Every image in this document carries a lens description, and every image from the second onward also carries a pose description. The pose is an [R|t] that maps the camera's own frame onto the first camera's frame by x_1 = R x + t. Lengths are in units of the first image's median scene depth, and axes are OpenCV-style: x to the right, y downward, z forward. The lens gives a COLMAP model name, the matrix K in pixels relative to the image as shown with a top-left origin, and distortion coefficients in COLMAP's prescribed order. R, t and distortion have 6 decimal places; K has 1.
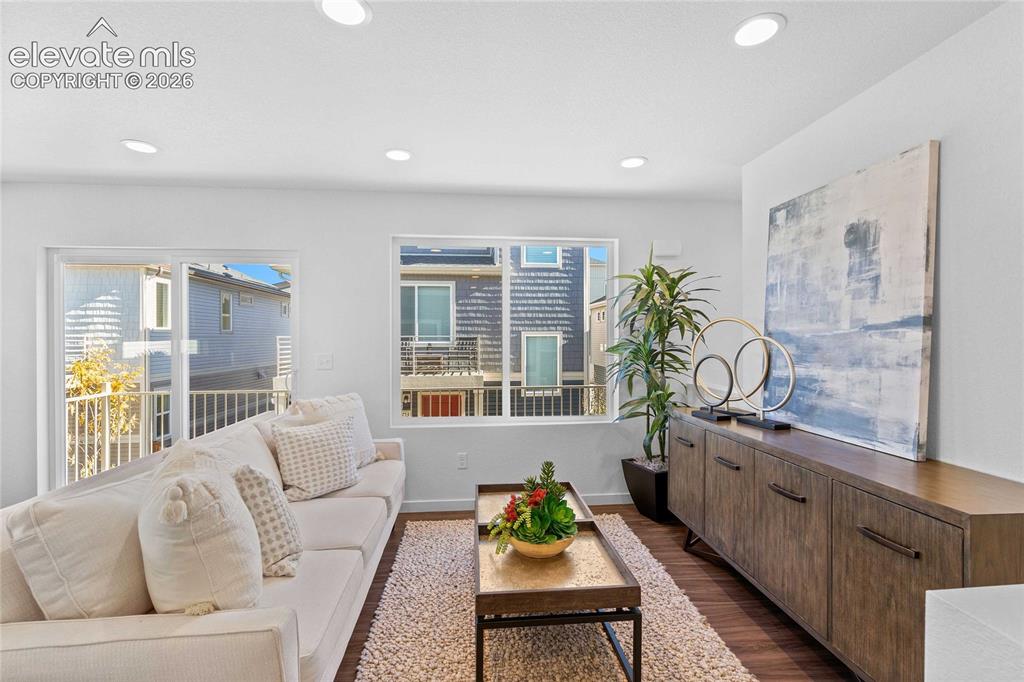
lens RADIAL K [[453.7, 0, 508.2], [0, 453.7, 341.7], [0, 0, 1]] dist [0.003010, 0.001019]
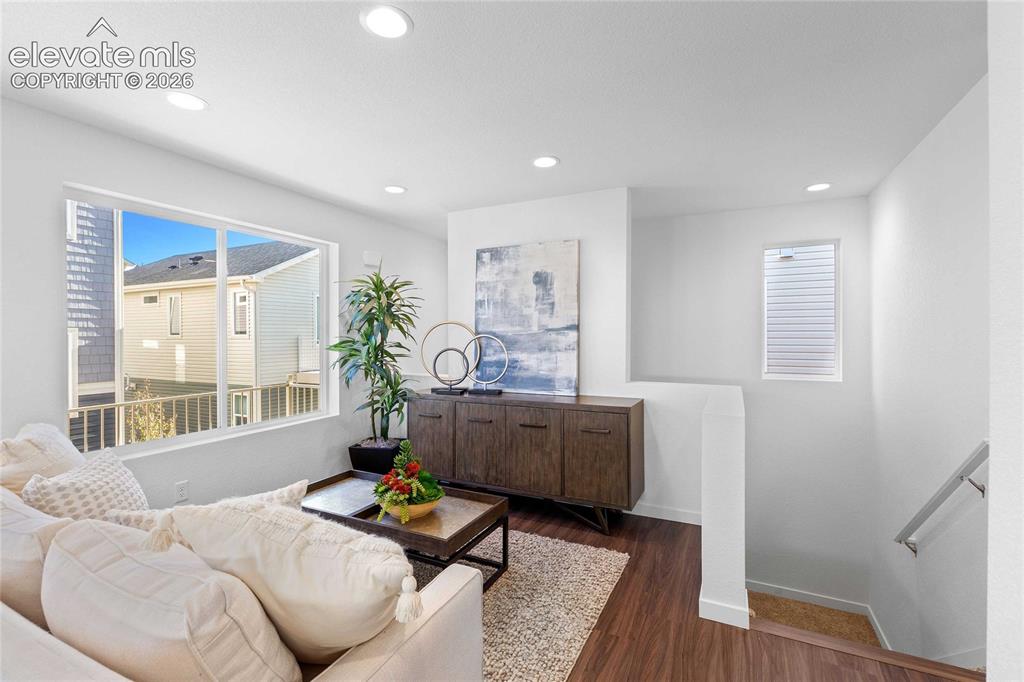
lens RADIAL K [[453.7, 0, 510.4], [0, 453.7, 341.0], [0, 0, 1]] dist [0.003010, 0.001019]
pose [[0.520375, -0.006173, 0.853915, -0.741840], [0.006858, 0.999972, 0.003050, 0.006194], [-0.853910, 0.004269, 0.520403, 0.149042]]
